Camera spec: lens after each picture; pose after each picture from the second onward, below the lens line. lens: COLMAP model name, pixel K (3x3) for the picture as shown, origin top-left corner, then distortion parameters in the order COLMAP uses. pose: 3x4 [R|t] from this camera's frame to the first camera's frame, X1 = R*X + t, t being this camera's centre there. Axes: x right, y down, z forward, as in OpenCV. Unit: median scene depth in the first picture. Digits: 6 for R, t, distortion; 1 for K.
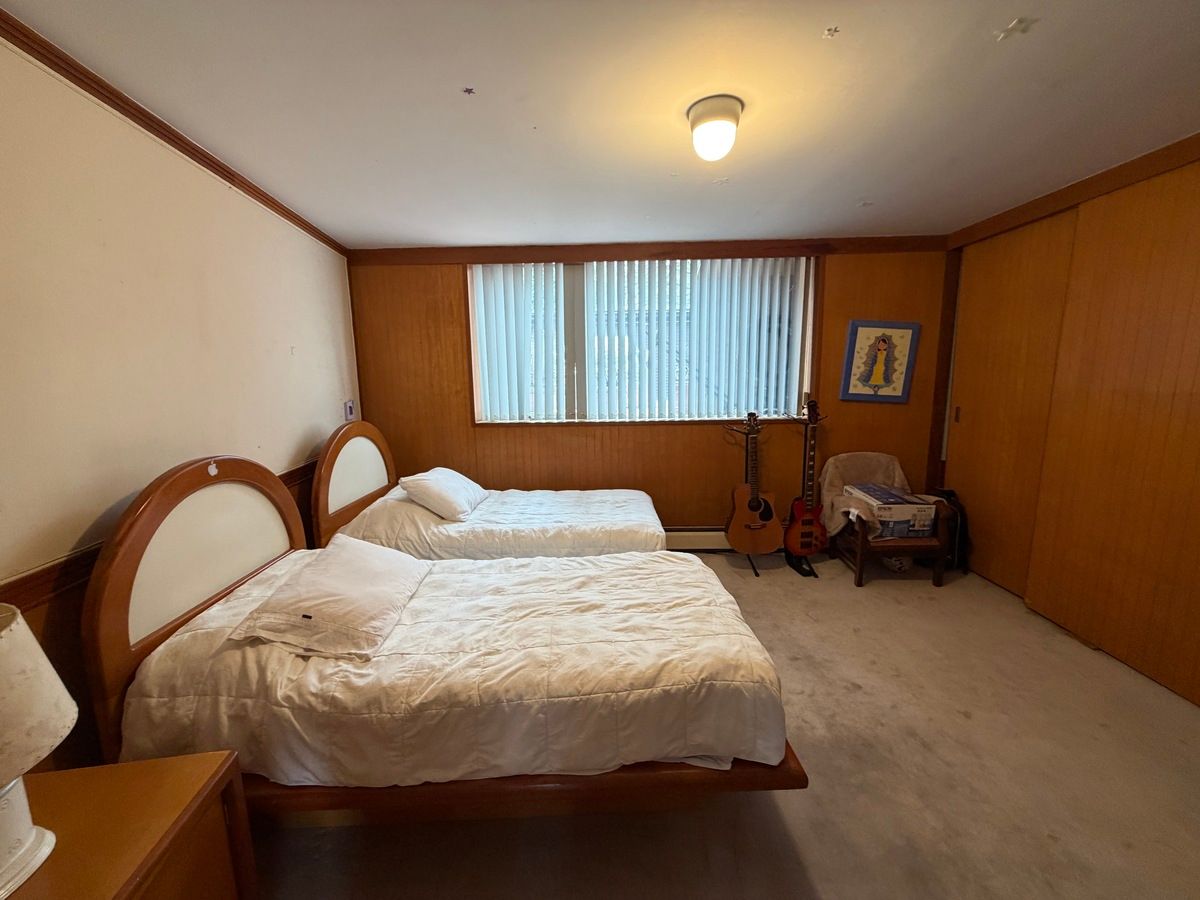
lens RADIAL K [[483.5, 0, 600.5], [0, 483.5, 454.8], [0, 0, 1]] dist [0.000763, 0.000605]
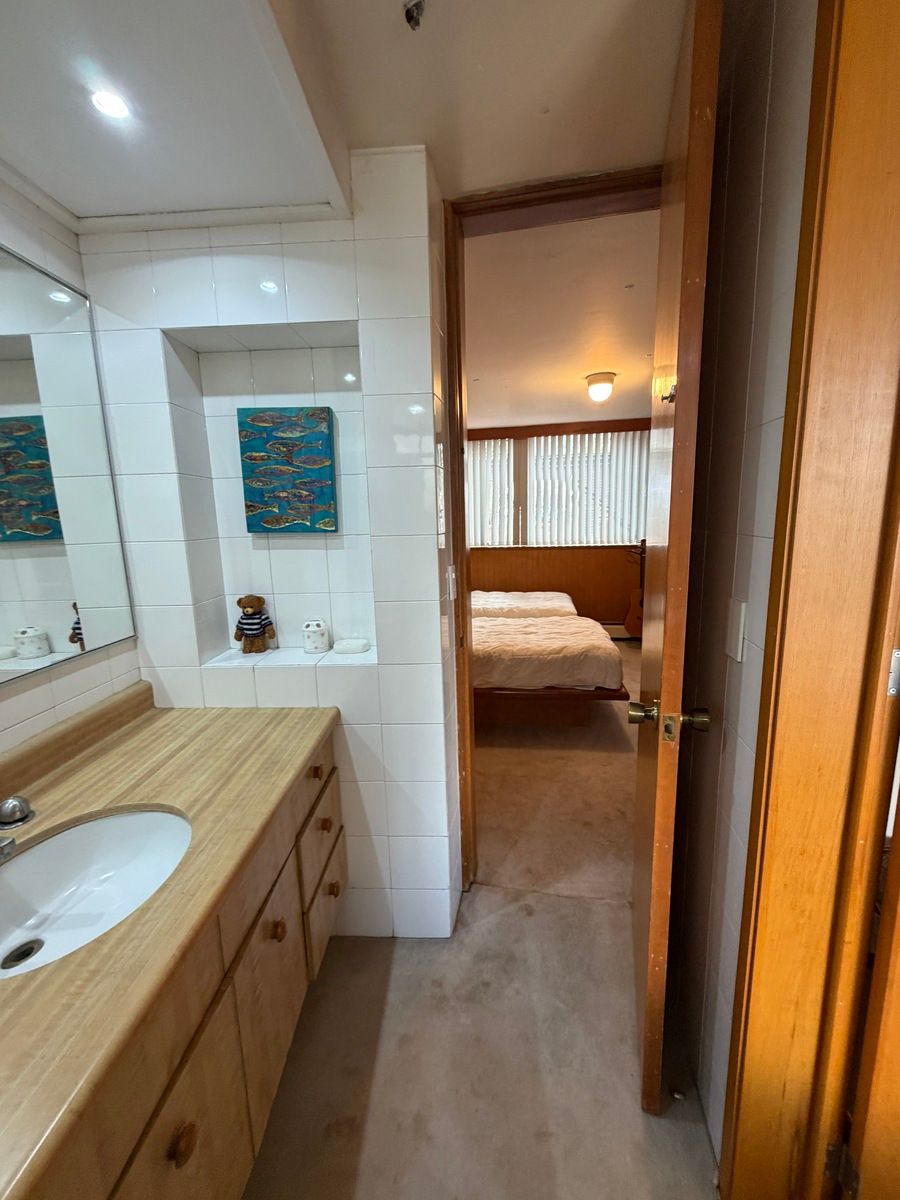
lens RADIAL K [[483.5, 0, 448.3], [0, 483.5, 599.4], [0, 0, 1]] dist [0.000763, 0.000605]
pose [[0.983940, 0.018195, -0.177568, -0.001769], [-0.016292, 0.999793, 0.012171, 0.080620], [0.177753, -0.009083, 0.984033, -0.503848]]
